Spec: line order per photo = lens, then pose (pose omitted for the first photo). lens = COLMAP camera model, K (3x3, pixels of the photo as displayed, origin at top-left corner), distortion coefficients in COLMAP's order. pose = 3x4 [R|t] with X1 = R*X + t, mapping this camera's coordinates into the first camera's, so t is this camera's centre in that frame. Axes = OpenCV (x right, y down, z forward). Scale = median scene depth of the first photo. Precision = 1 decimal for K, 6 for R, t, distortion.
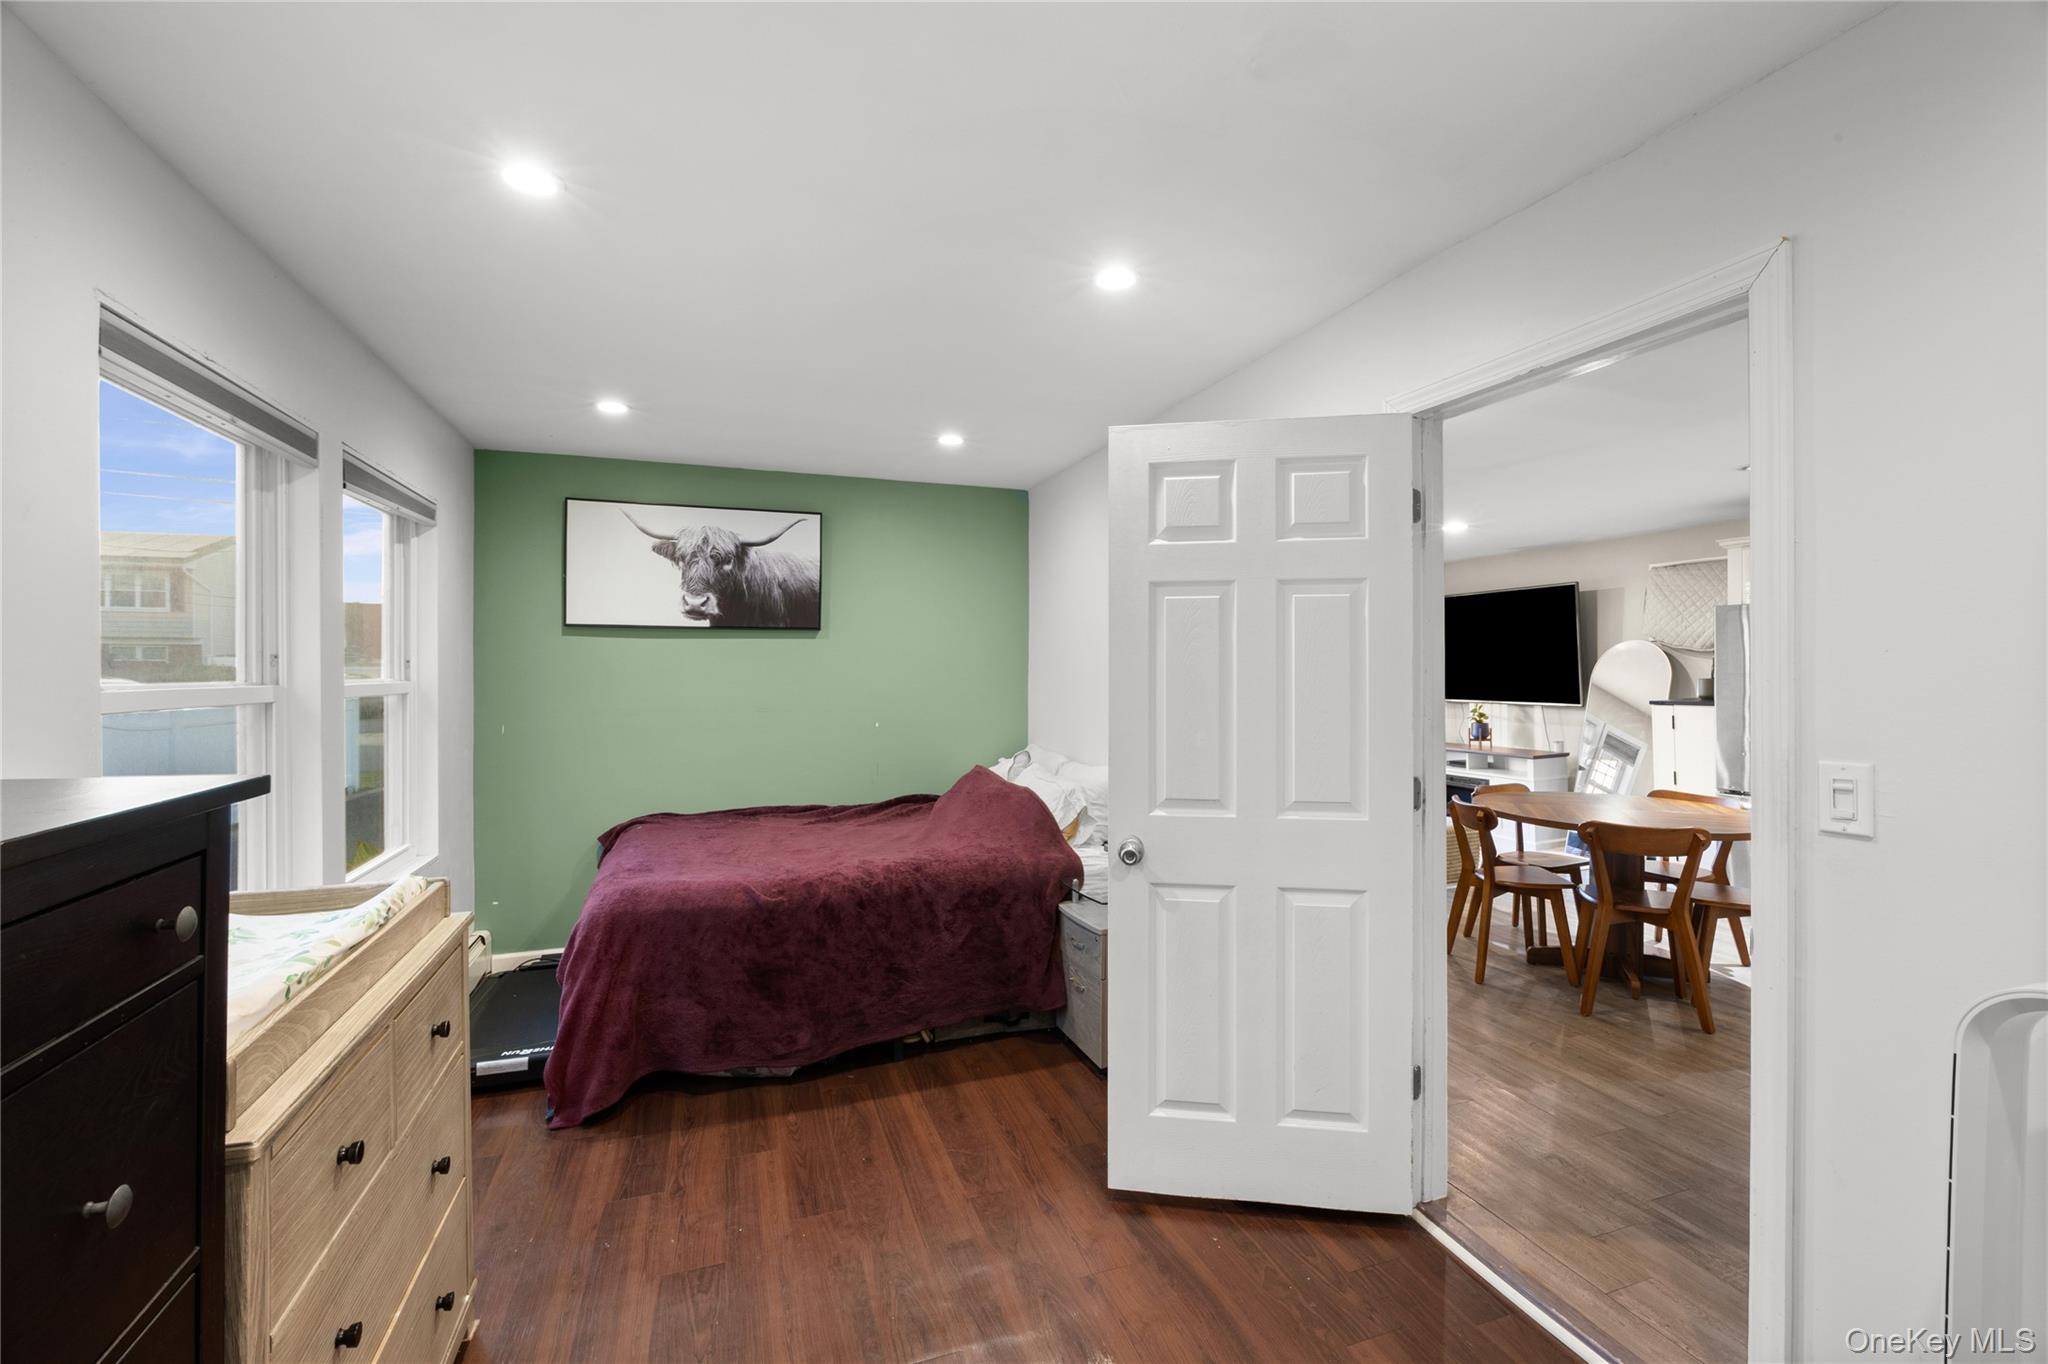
lens RADIAL K [[860.0, 0, 1022.6], [0, 860.0, 671.8], [0, 0, 1]] dist [-0.017508, 0.001185]
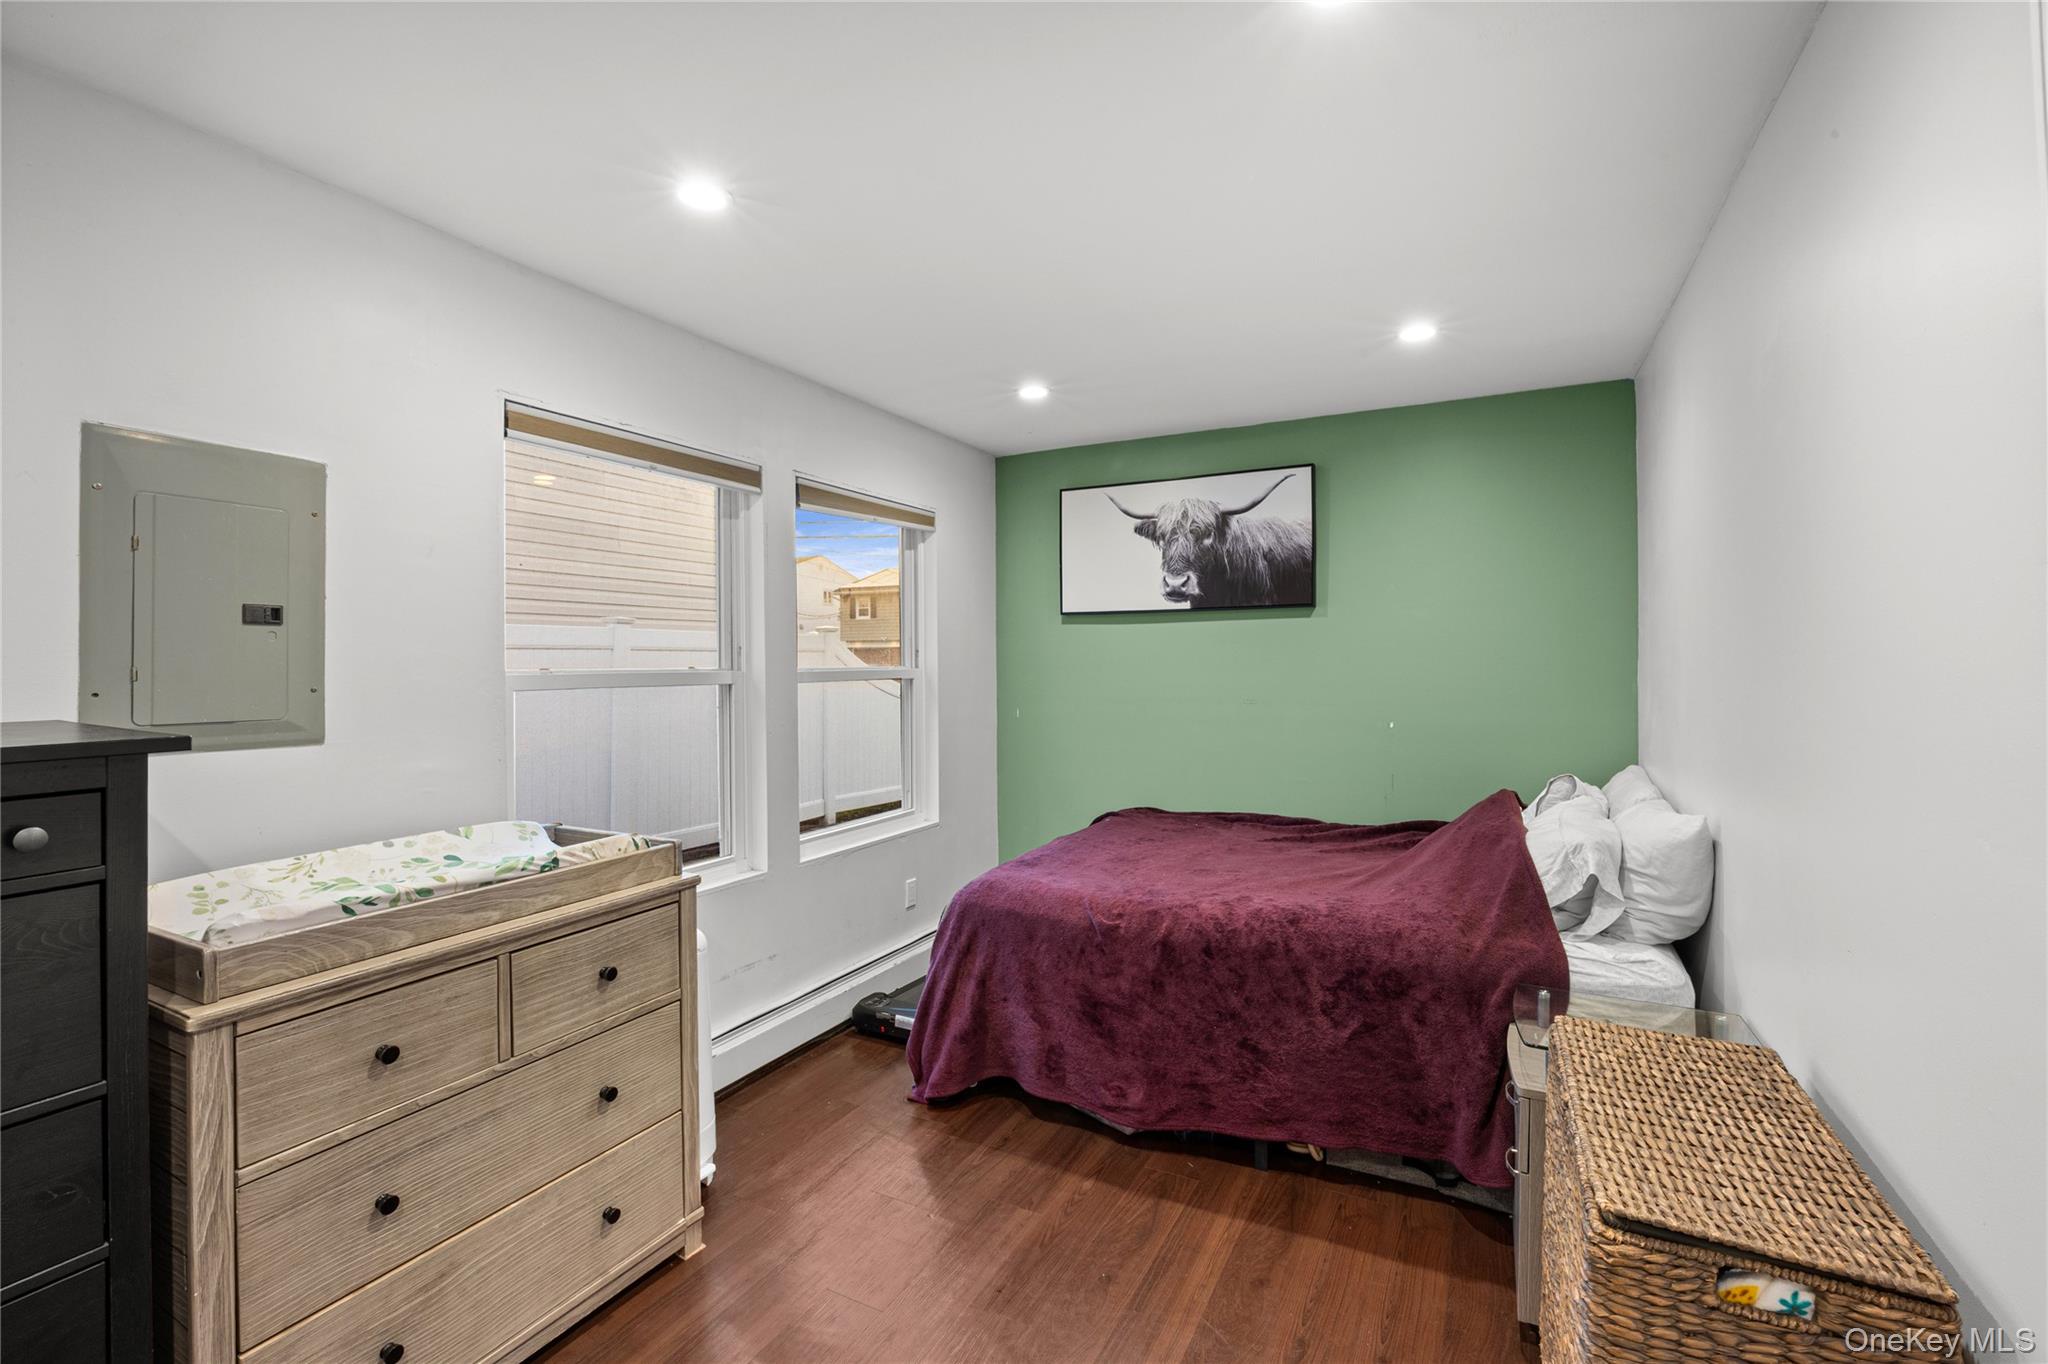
lens RADIAL K [[892.9, 0, 1022.1], [0, 892.9, 663.6], [0, 0, 1]] dist [-0.013821, 0.001264]
pose [[0.674942, -0.004892, -0.737855, 0.292065], [0.007002, 0.999975, -0.000225, 0.006136], [0.737838, -0.005015, 0.674959, 0.315206]]
